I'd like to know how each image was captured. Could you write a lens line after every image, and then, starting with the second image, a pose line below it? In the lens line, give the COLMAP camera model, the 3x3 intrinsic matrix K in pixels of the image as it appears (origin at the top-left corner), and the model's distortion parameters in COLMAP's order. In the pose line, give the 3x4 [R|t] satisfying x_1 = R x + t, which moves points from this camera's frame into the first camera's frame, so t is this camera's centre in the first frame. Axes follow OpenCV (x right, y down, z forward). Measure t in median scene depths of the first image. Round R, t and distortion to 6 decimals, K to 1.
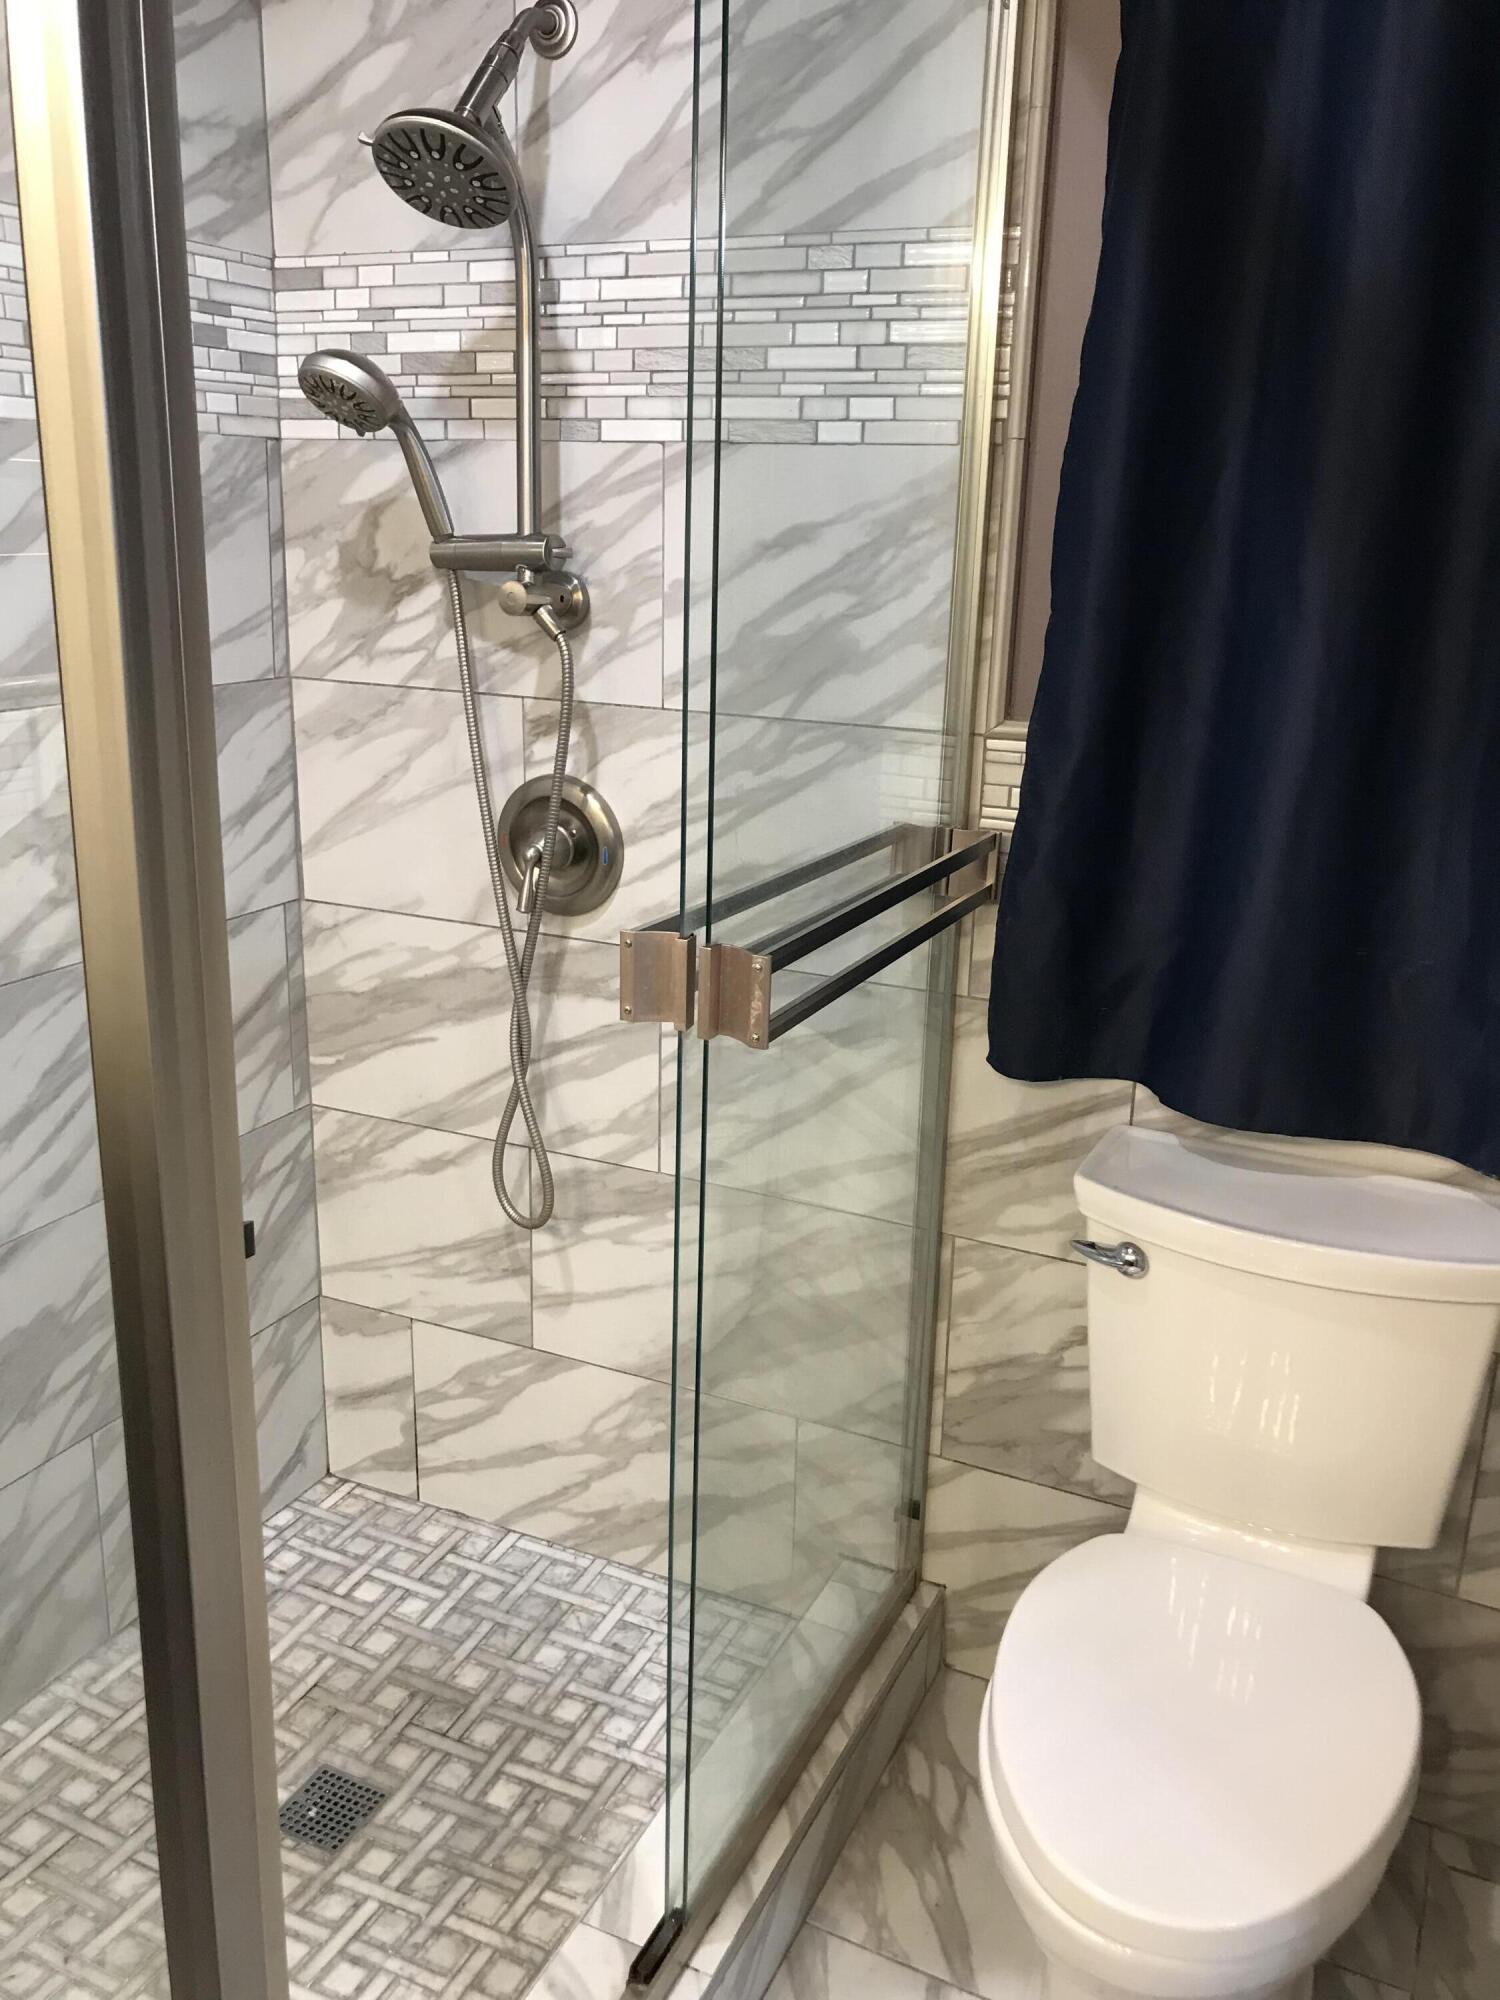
lens RADIAL K [[1632.6, 0, 745.3], [0, 1632.6, 981.0], [0, 0, 1]] dist [0.018436, -0.007572]
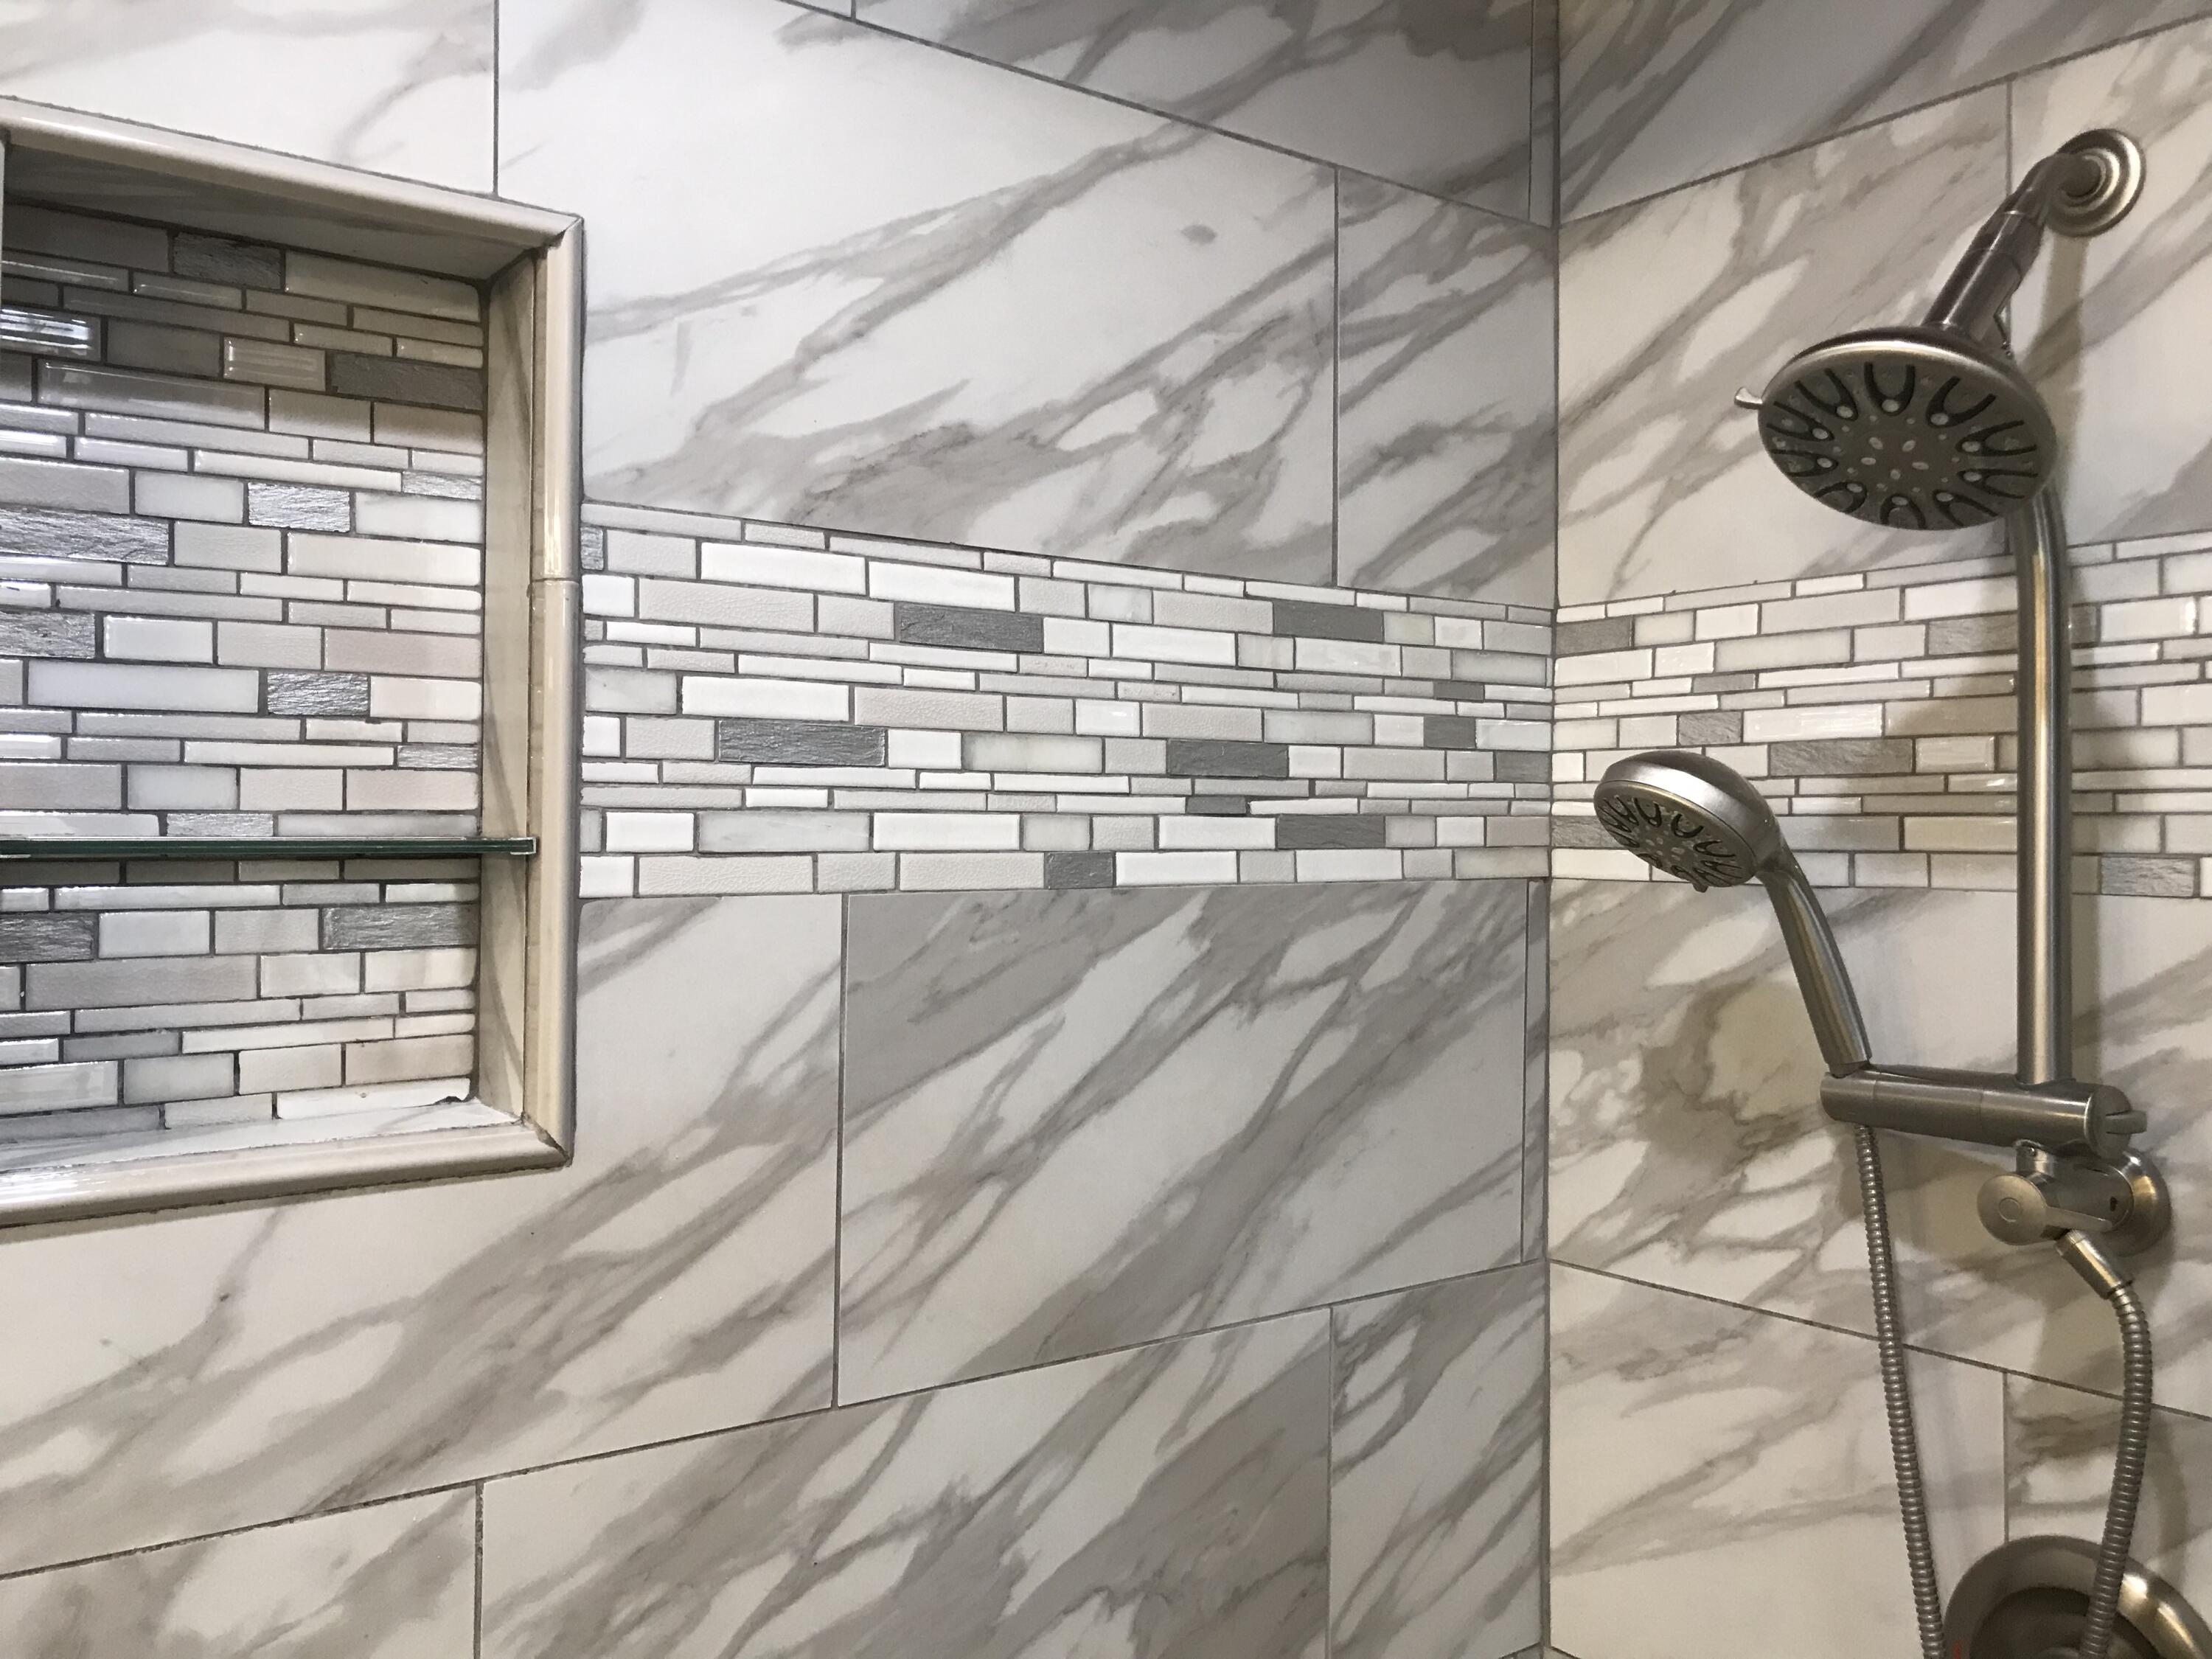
lens RADIAL K [[1805.7, 0, 1113.5], [0, 1805.7, 820.9], [0, 0, 1]] dist [0.018436, -0.007572]
pose [[0.883883, -0.024864, -0.467047, -0.115594], [-0.110821, 0.959016, -0.260783, -0.162293], [0.454390, 0.282260, 0.844902, 0.356894]]
